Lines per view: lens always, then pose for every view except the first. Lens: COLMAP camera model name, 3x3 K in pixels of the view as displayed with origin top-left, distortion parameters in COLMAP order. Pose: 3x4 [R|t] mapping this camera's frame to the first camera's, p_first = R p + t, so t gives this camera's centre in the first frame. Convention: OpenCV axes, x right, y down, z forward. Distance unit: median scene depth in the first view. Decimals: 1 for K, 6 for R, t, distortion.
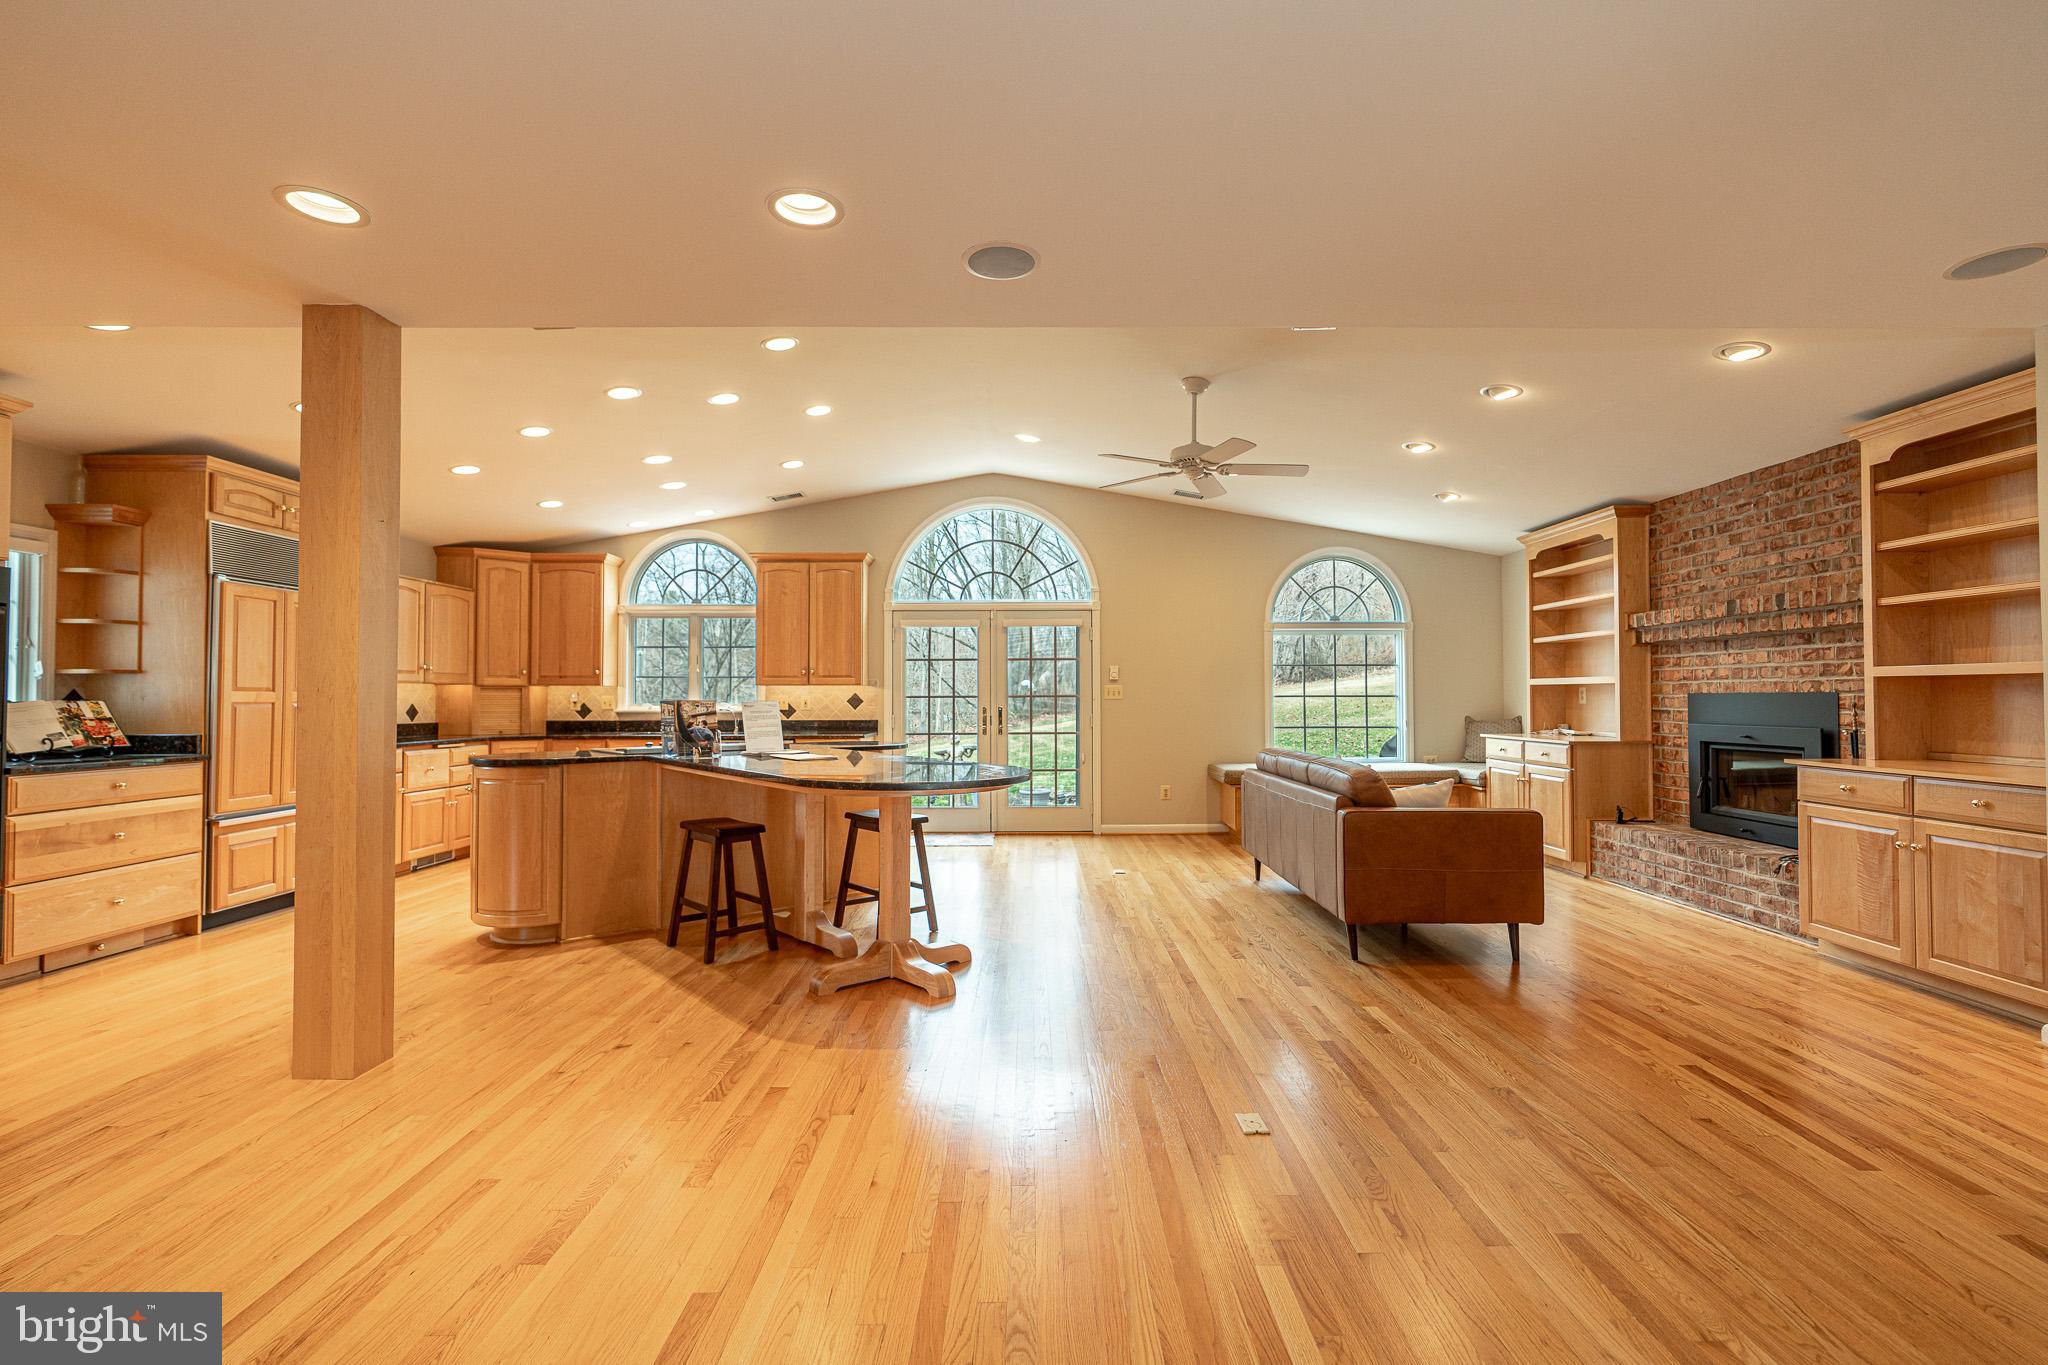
lens RADIAL K [[927.4, 0, 1027.1], [0, 927.4, 681.6], [0, 0, 1]] dist [-0.005860, 0.000448]
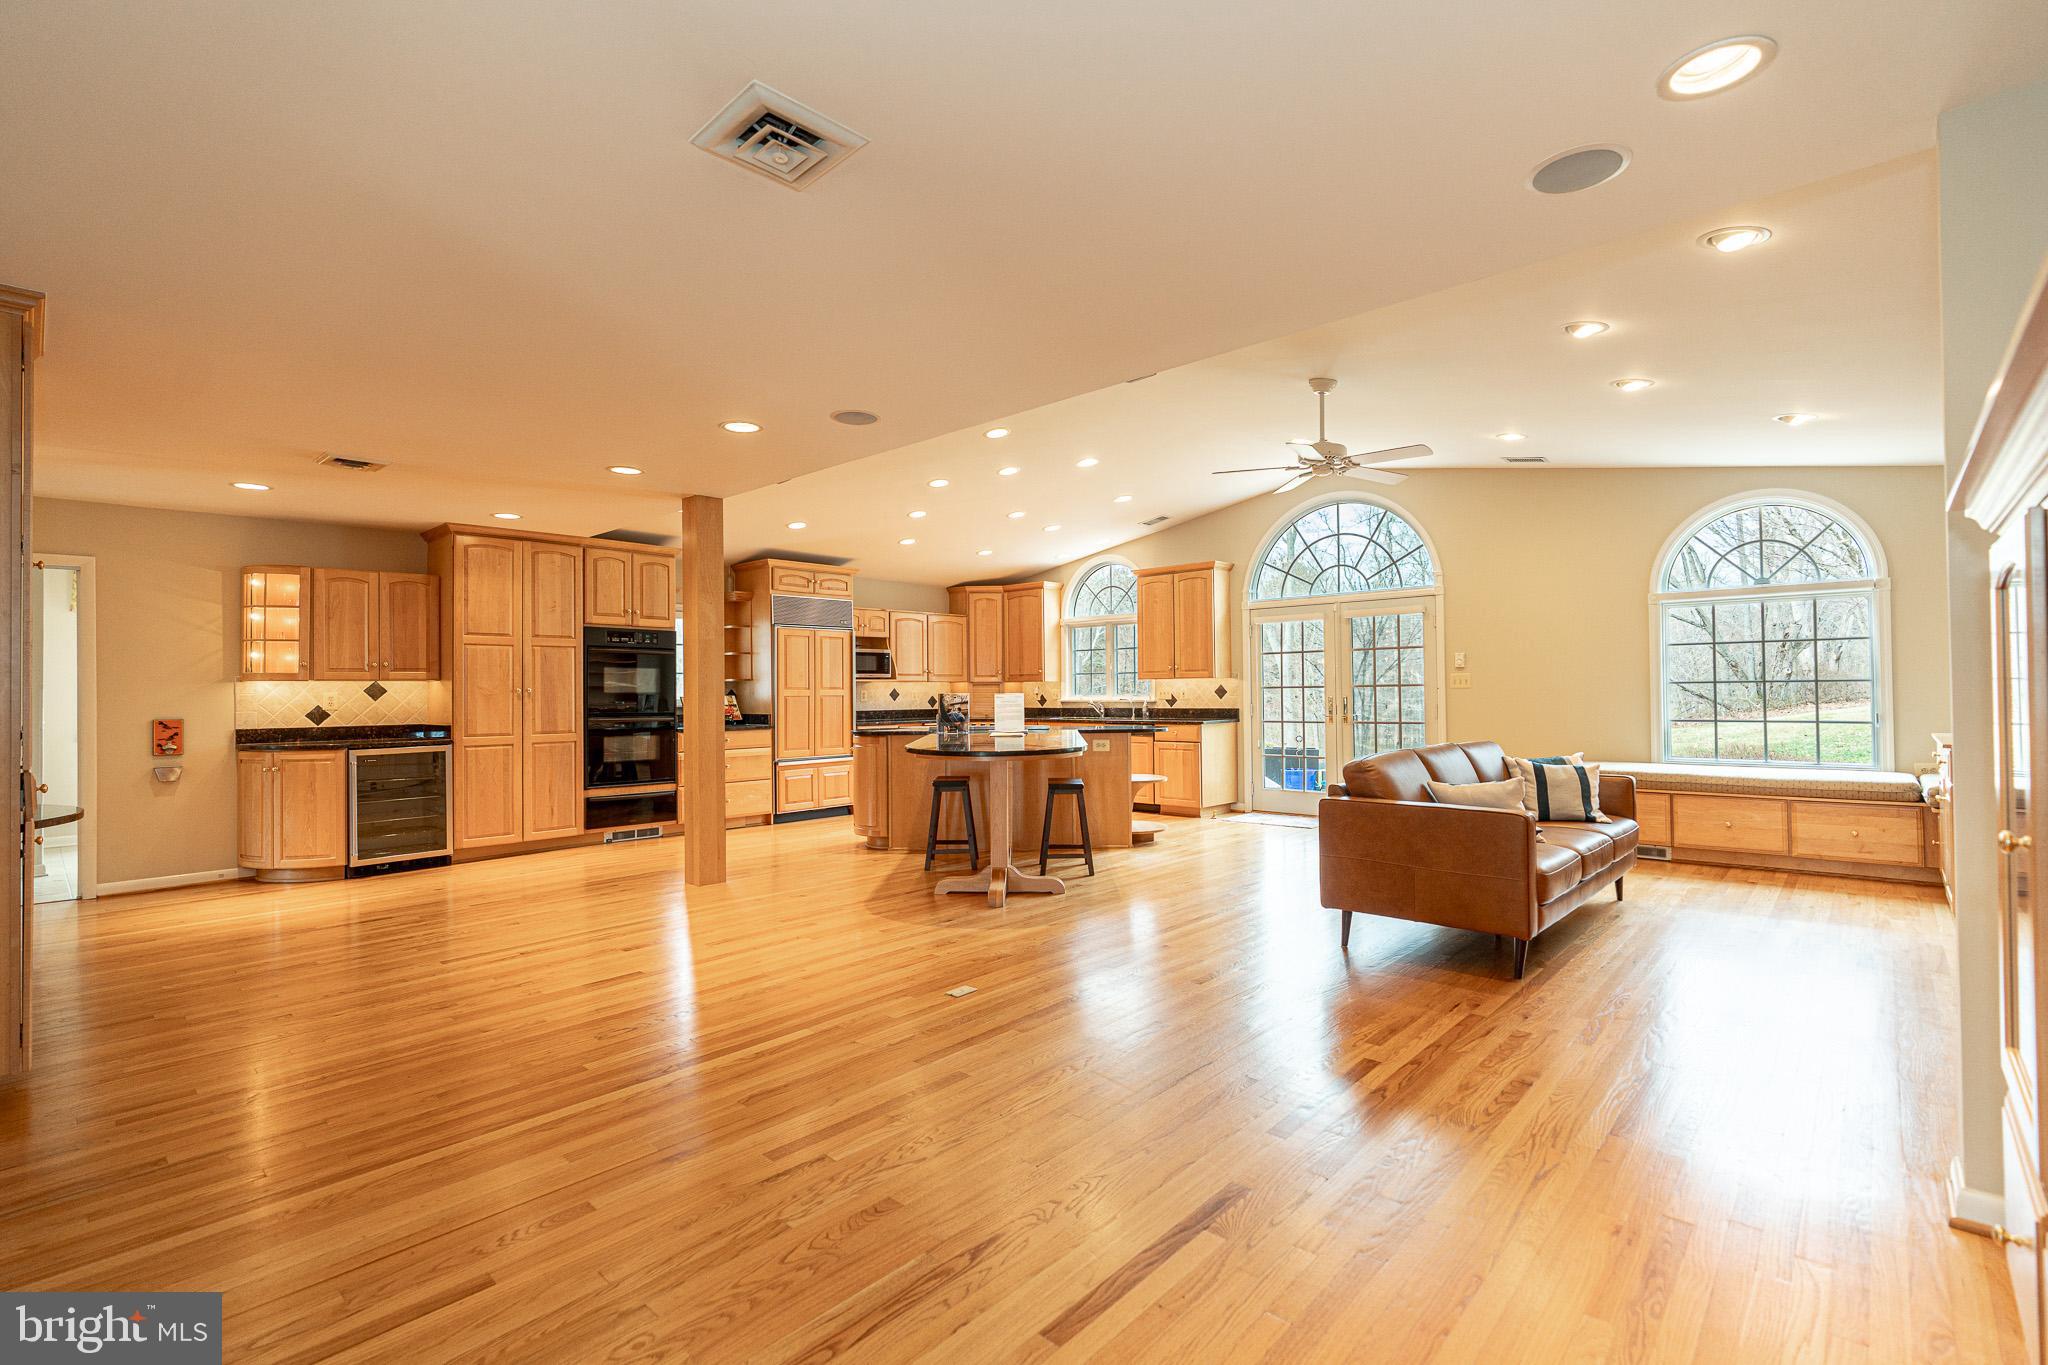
lens RADIAL K [[927.4, 0, 1022.2], [0, 927.4, 686.6], [0, 0, 1]] dist [-0.005860, 0.000448]
pose [[0.731434, -0.009792, -0.681842, 0.631075], [0.022428, 0.999701, 0.009702, -0.002478], [0.681544, -0.022389, 0.731435, 0.012953]]
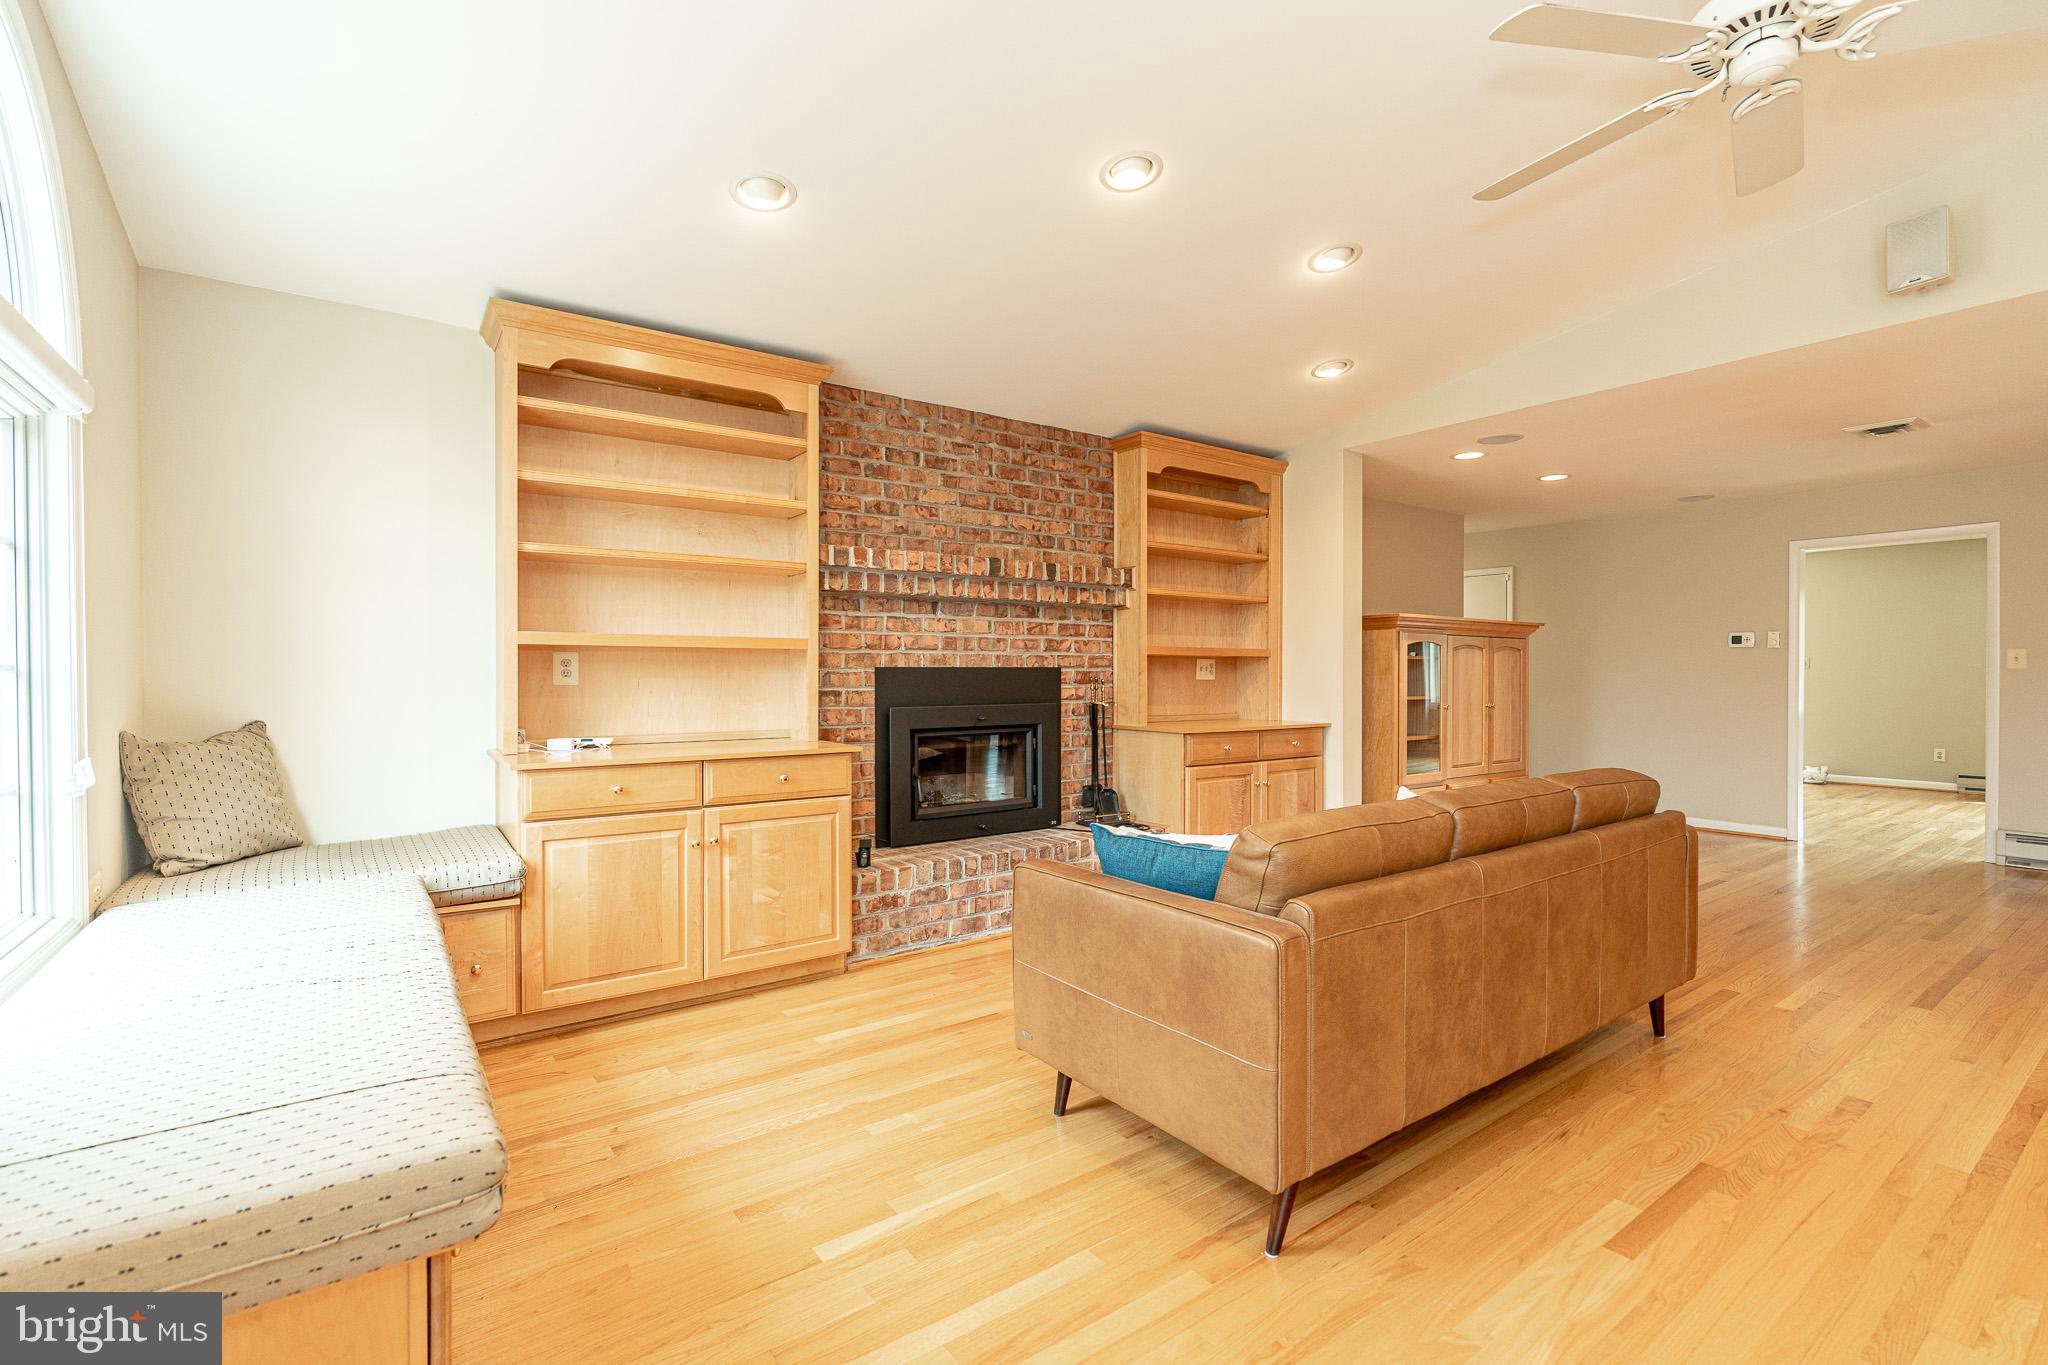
lens RADIAL K [[927.4, 0, 1033.5], [0, 927.4, 681.3], [0, 0, 1]] dist [-0.005860, 0.000448]
pose [[-0.595806, -0.004140, 0.803118, 0.052992], [-0.010357, 0.999943, -0.002529, 0.026598], [-0.803062, -0.009825, -0.595815, 1.450201]]
